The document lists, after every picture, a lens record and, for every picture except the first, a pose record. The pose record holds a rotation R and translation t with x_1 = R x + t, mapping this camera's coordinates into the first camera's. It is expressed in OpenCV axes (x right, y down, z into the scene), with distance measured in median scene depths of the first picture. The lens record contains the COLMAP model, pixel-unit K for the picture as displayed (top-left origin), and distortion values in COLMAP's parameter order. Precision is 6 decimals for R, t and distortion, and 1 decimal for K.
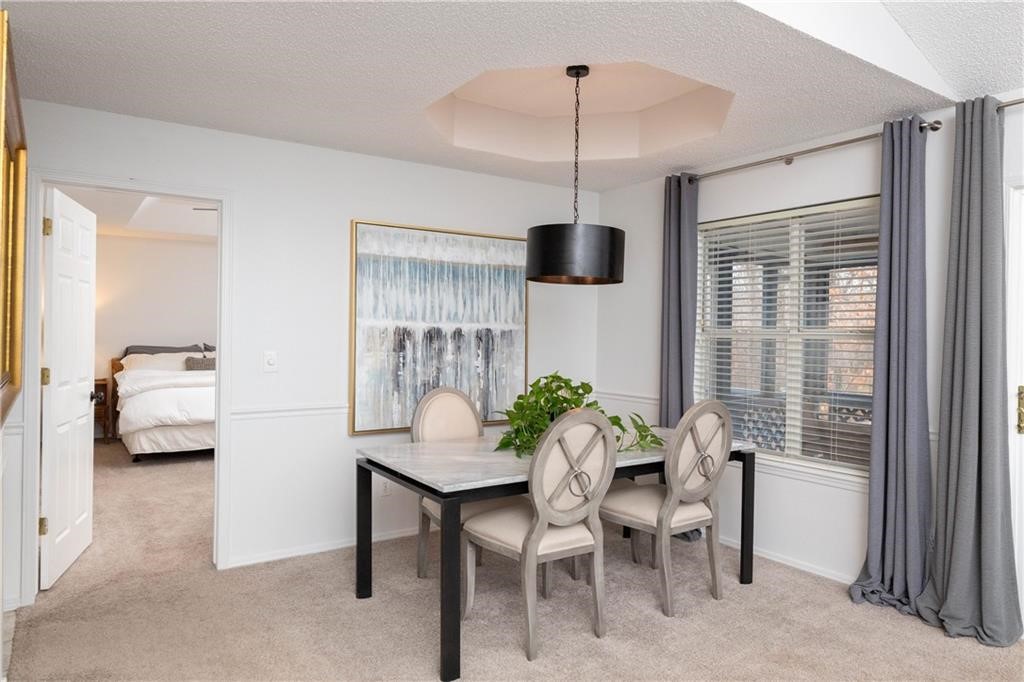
lens RADIAL K [[671.9, 0, 512.5], [0, 671.9, 335.6], [0, 0, 1]] dist [0.000404, 0.002245]
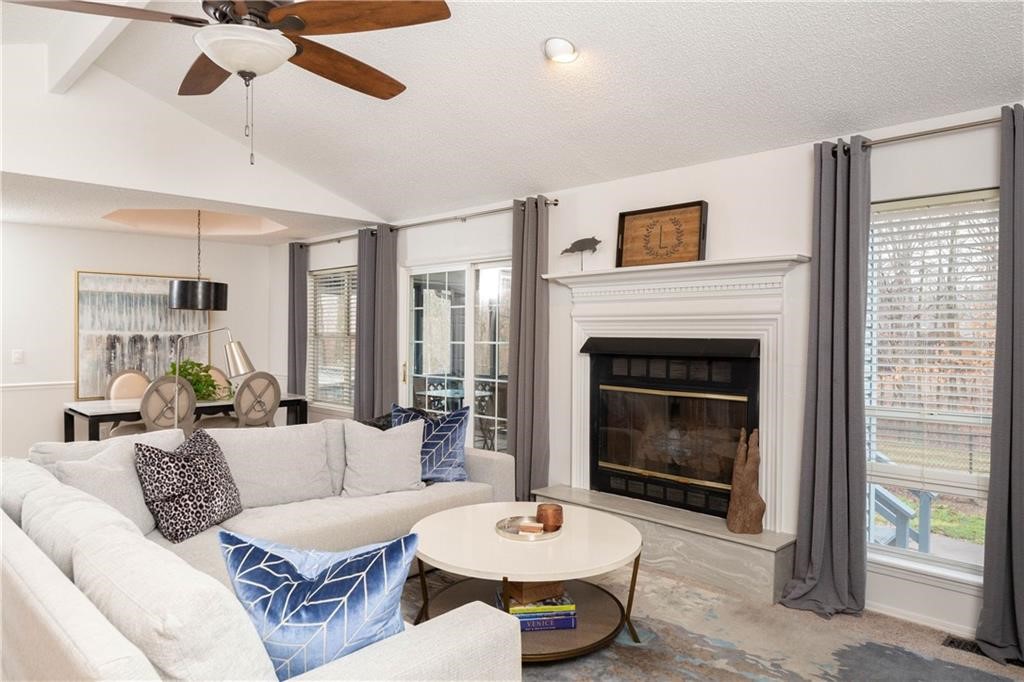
lens RADIAL K [[671.9, 0, 512.5], [0, 671.9, 335.6], [0, 0, 1]] dist [0.000404, 0.002245]
pose [[0.983187, -0.008958, 0.182381, 0.485617], [0.008427, 0.999958, 0.003690, -0.008317], [-0.182406, -0.002091, 0.983221, -0.773859]]
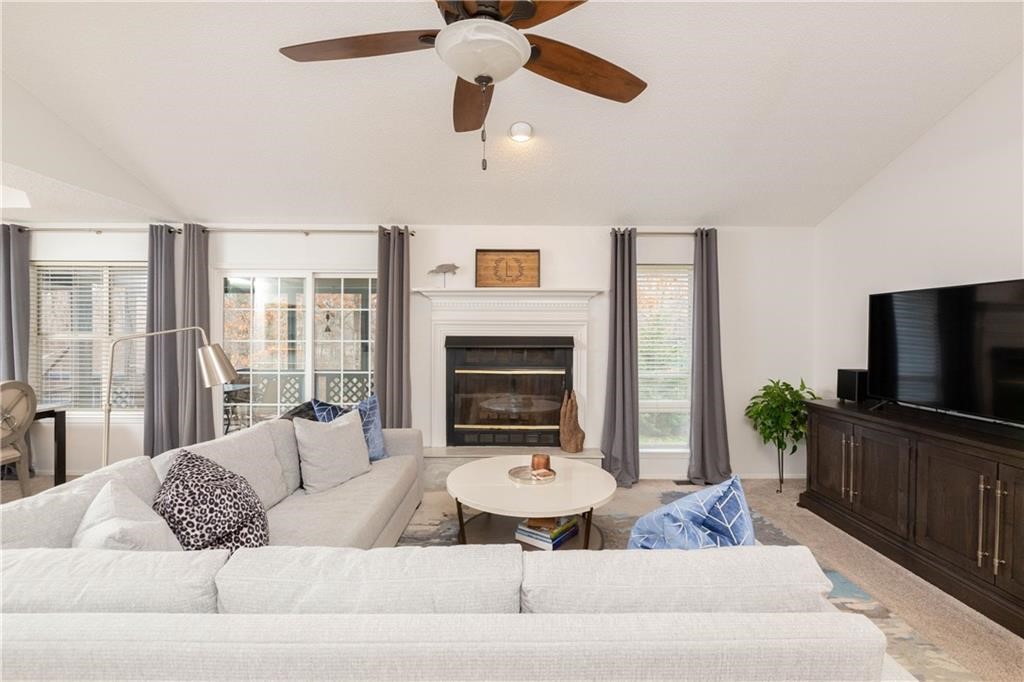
lens RADIAL K [[442.5, 0, 521.2], [0, 442.5, 337.3], [0, 0, 1]] dist [-0.001990, -0.000172]
pose [[0.565760, -0.015750, 0.824420, 0.090427], [0.004570, 0.999862, 0.015966, -0.012368], [-0.824557, -0.005266, 0.565754, -0.425104]]
